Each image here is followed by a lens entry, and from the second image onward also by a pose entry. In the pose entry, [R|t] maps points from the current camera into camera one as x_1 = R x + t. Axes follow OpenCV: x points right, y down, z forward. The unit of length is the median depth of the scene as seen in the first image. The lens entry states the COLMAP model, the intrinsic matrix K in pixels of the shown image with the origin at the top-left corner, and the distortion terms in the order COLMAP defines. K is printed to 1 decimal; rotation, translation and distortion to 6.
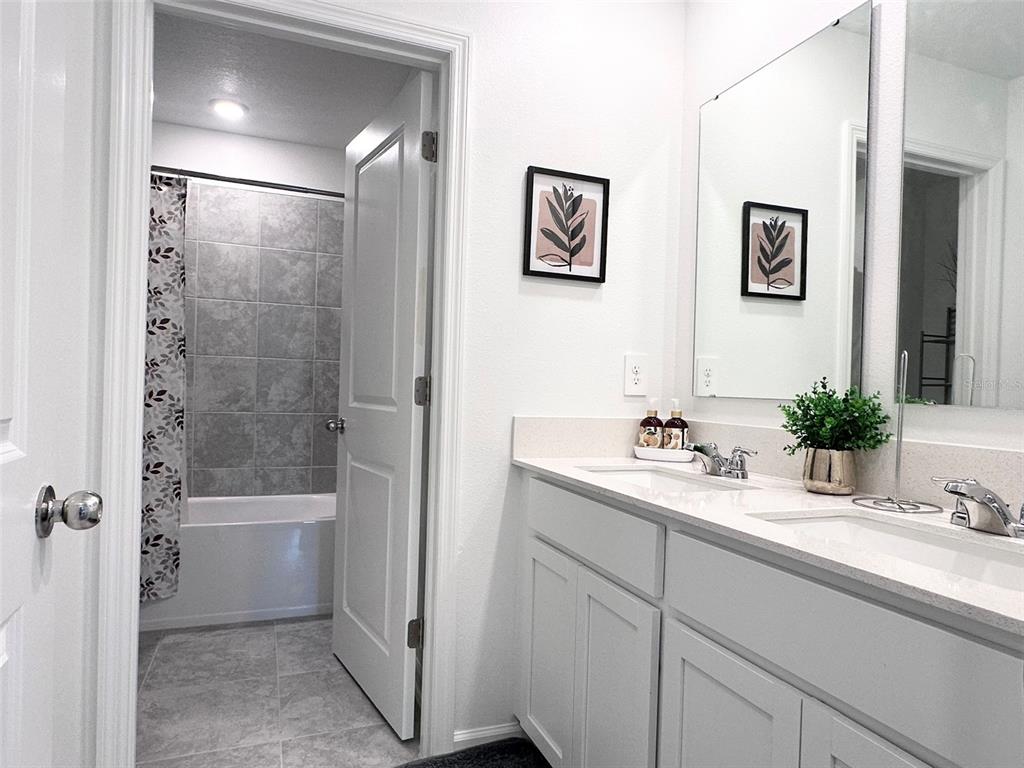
lens RADIAL K [[639.2, 0, 513.4], [0, 639.2, 384.5], [0, 0, 1]] dist [-0.001177, -0.001751]
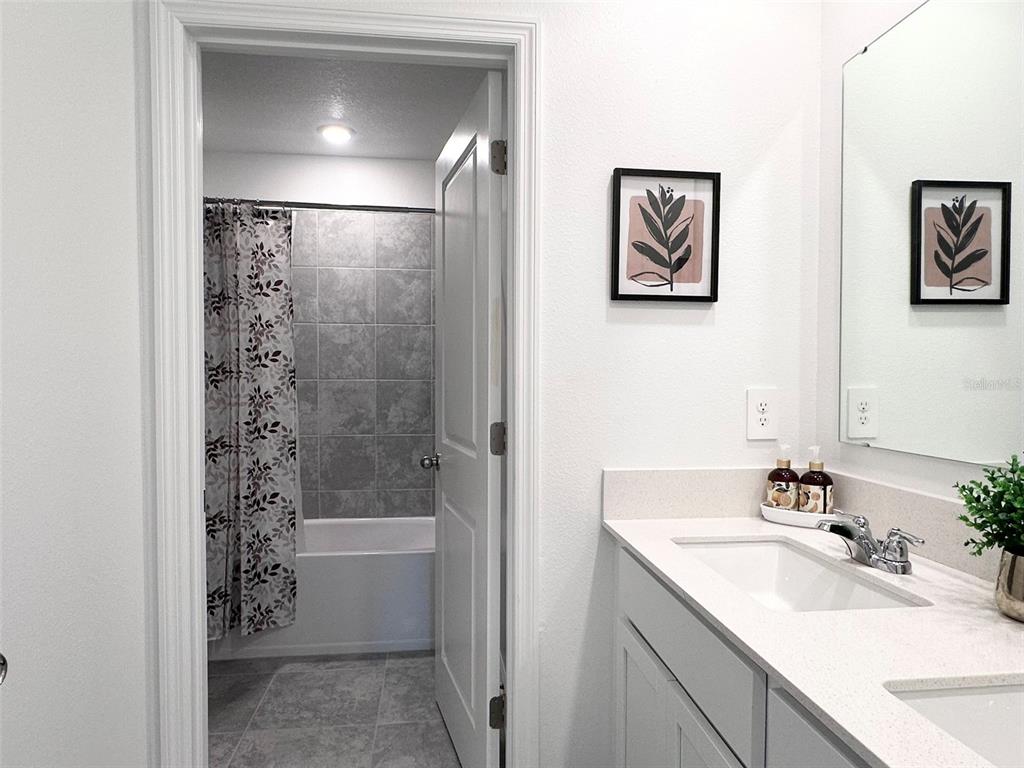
lens RADIAL K [[639.2, 0, 510.3], [0, 639.2, 385.8], [0, 0, 1]] dist [-0.001177, -0.001751]
pose [[0.967931, -0.021389, -0.250303, 0.079245], [0.025385, 0.999596, 0.012746, -0.061826], [0.249929, -0.018691, 0.968084, 0.132904]]
